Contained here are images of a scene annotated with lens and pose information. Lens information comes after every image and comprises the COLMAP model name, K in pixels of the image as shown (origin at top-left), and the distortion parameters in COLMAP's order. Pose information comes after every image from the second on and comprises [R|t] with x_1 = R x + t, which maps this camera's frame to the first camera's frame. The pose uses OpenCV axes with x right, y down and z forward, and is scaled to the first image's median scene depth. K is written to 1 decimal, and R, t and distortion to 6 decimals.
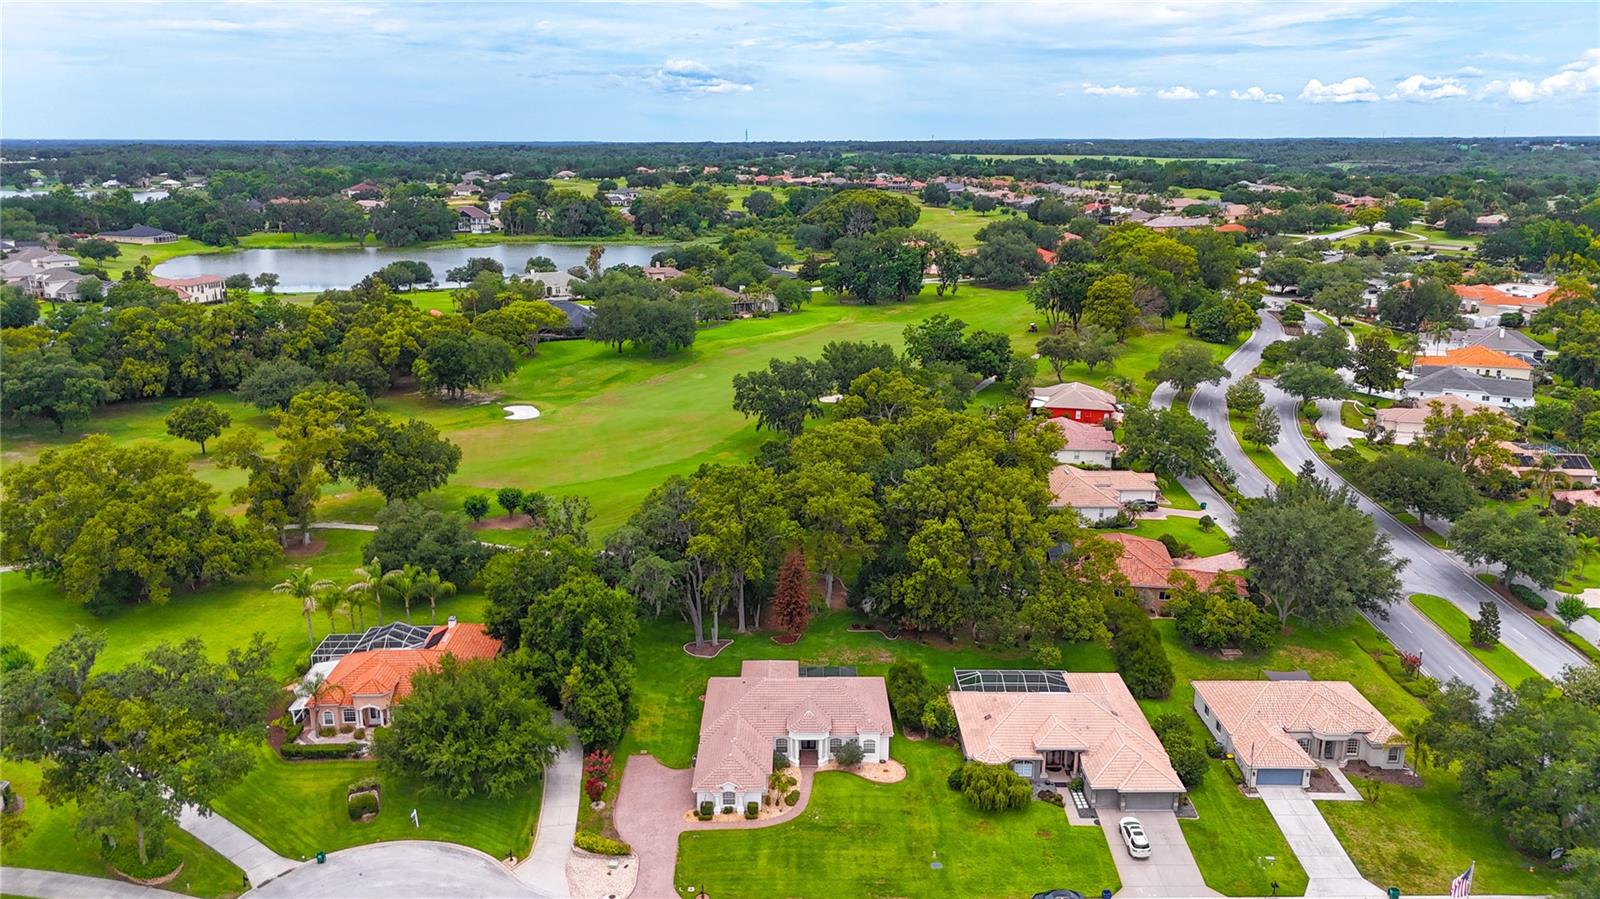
lens RADIAL K [[1185.4, 0, 800.0], [0, 1185.4, 449.5], [0, 0, 1]] dist [0.065585, -0.064373]
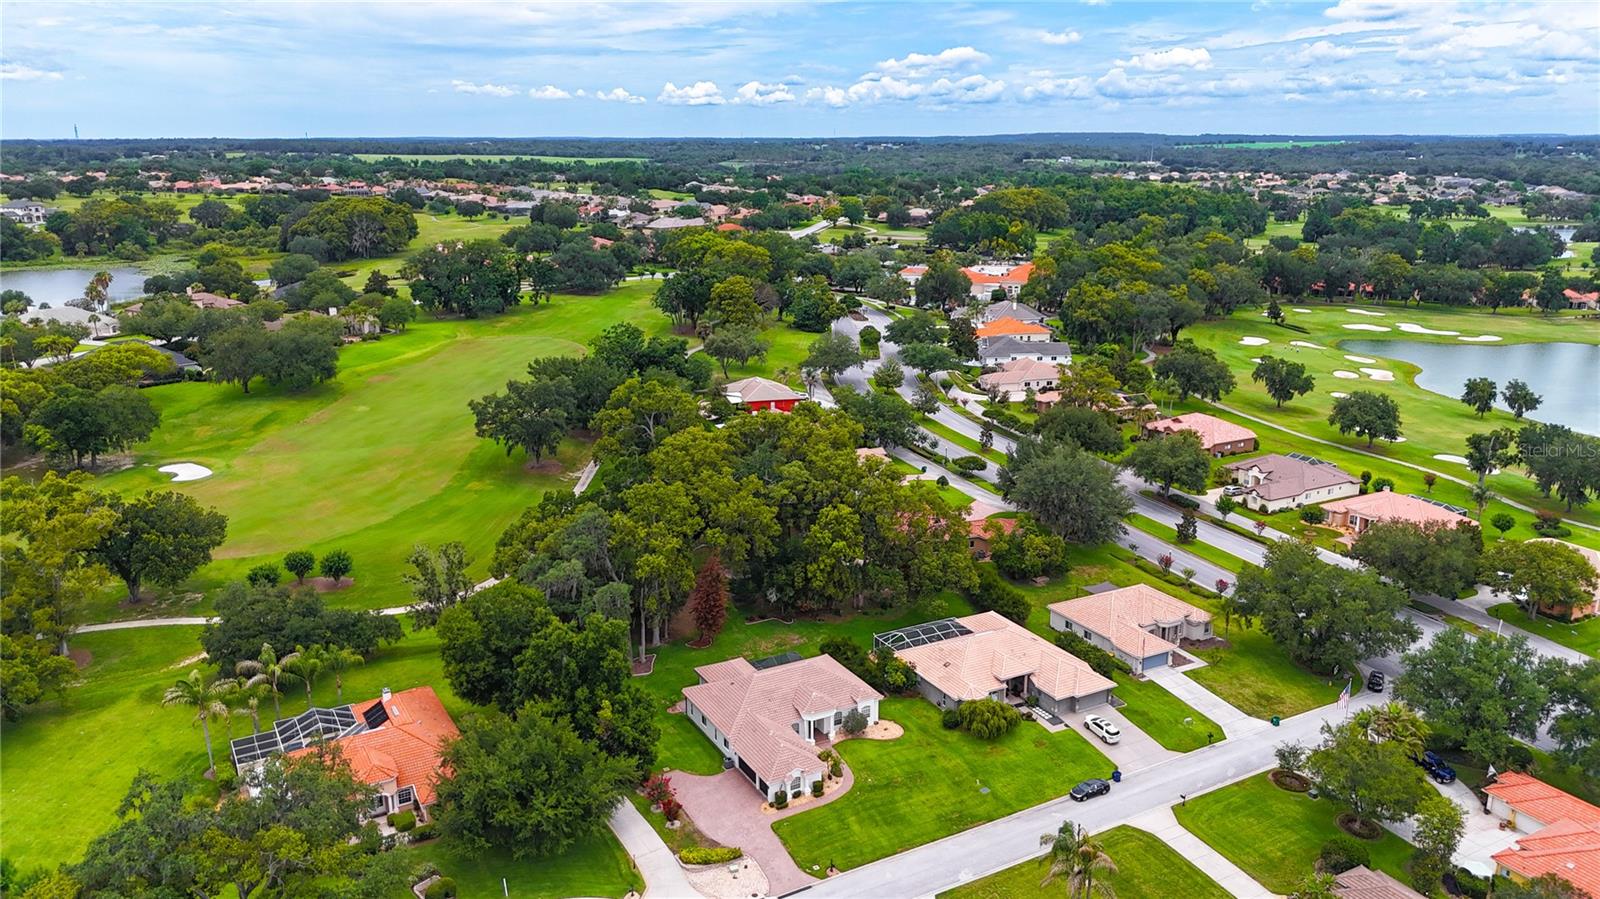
lens RADIAL K [[1185.4, 0, 800.0], [0, 1185.4, 449.5], [0, 0, 1]] dist [0.065585, -0.064373]
pose [[0.880101, -0.124504, 0.458172, -0.401170], [0.123659, 0.991809, 0.031979, -0.032774], [-0.458401, 0.028512, 0.888288, 0.023314]]
